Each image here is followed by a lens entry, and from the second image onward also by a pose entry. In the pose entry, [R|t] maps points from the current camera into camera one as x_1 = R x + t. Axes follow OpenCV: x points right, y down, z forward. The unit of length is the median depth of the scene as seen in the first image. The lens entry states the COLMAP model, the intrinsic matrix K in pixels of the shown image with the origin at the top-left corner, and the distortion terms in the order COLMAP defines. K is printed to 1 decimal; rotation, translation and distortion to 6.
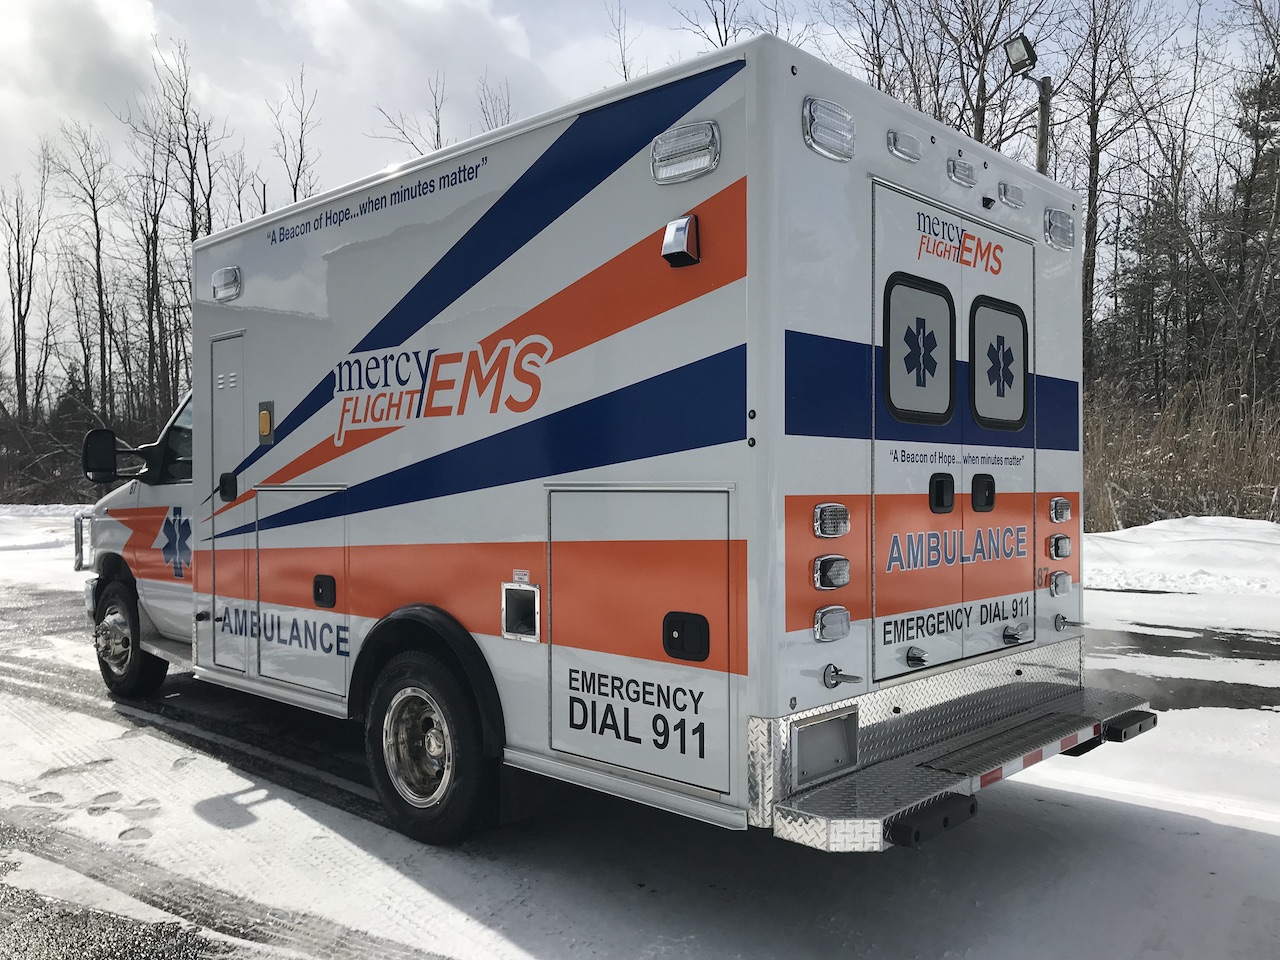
lens RADIAL K [[1050.4, 0, 641.9], [0, 1050.4, 481.0], [0, 0, 1]] dist [0.038710, -0.074045]
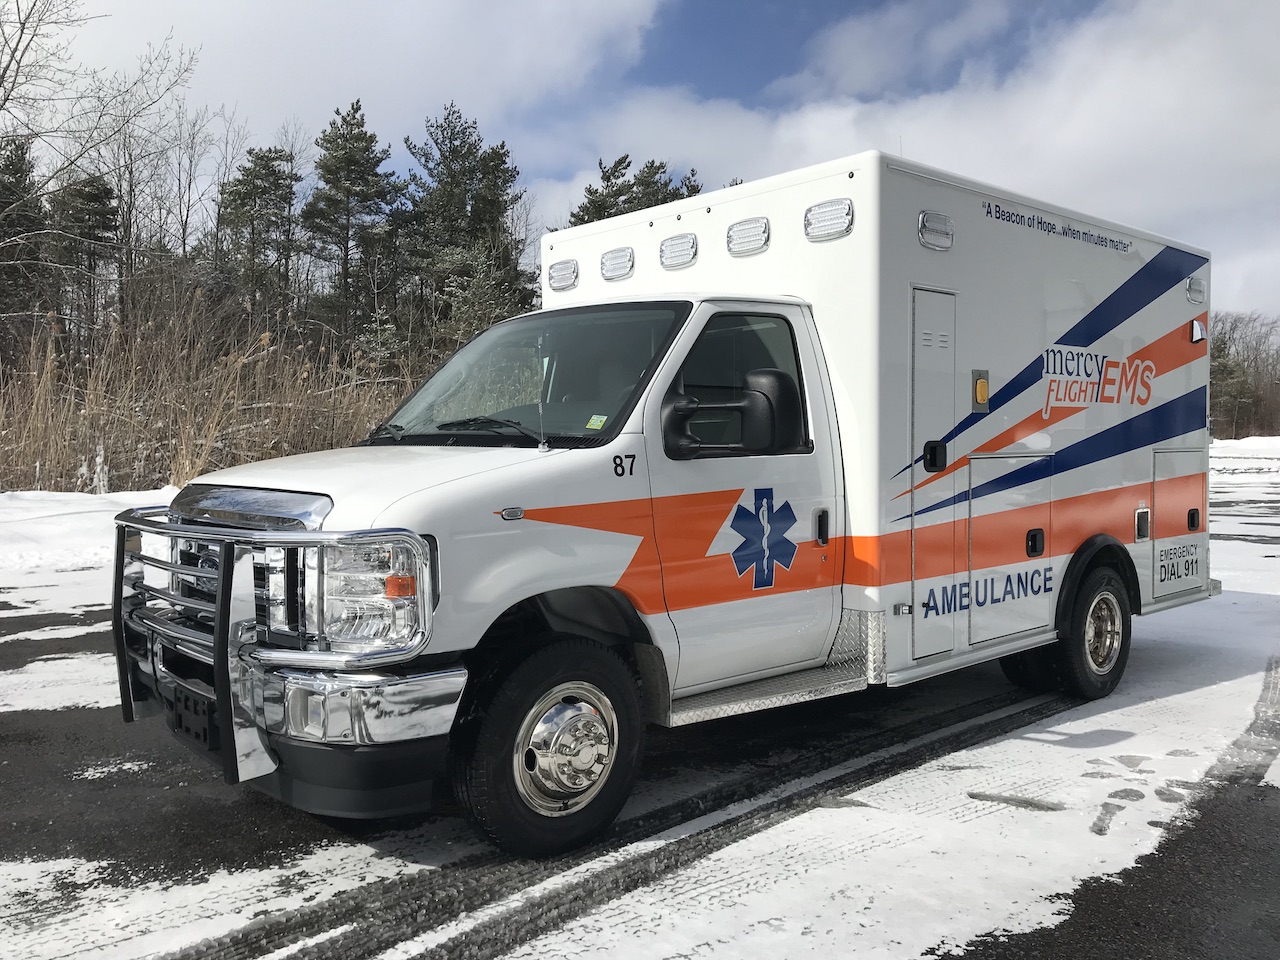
lens RADIAL K [[1050.4, 0, 636.7], [0, 1050.4, 467.5], [0, 0, 1]] dist [0.038710, -0.074045]
pose [[0.090817, -0.018866, 0.995689, -1.539733], [0.008718, 0.999797, 0.018149, -0.003613], [-0.995829, 0.007032, 0.090963, 1.367172]]
